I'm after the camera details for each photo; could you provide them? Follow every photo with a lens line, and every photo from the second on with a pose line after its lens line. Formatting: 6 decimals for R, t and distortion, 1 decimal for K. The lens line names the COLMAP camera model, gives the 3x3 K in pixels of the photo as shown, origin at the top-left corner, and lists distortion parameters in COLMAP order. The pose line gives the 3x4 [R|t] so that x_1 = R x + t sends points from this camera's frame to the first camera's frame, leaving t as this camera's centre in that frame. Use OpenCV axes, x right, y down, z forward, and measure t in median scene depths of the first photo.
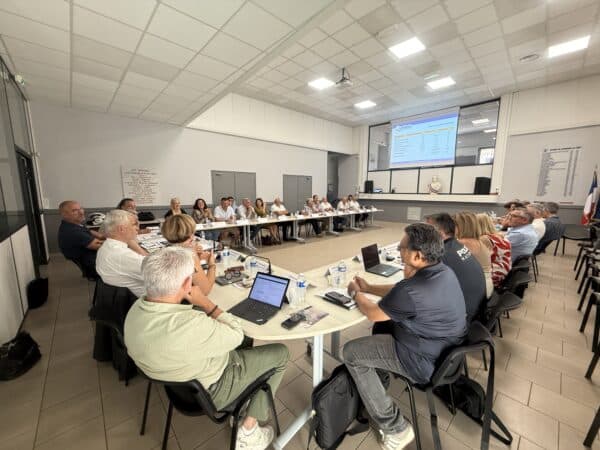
lens RADIAL K [[240.0, 0, 297.0], [0, 240.0, 225.7], [0, 0, 1]] dist [0.001493, 0.000065]
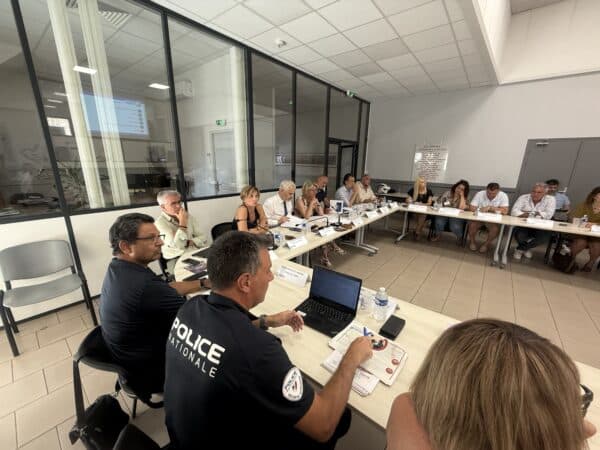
lens RADIAL K [[240.0, 0, 297.2], [0, 240.0, 223.6], [0, 0, 1]] dist [0.001493, 0.000065]
pose [[0.129356, 0.246816, -0.960390, 0.514081], [-0.172855, 0.959311, 0.223257, -0.070622], [0.976416, 0.137128, 0.166756, 0.480569]]
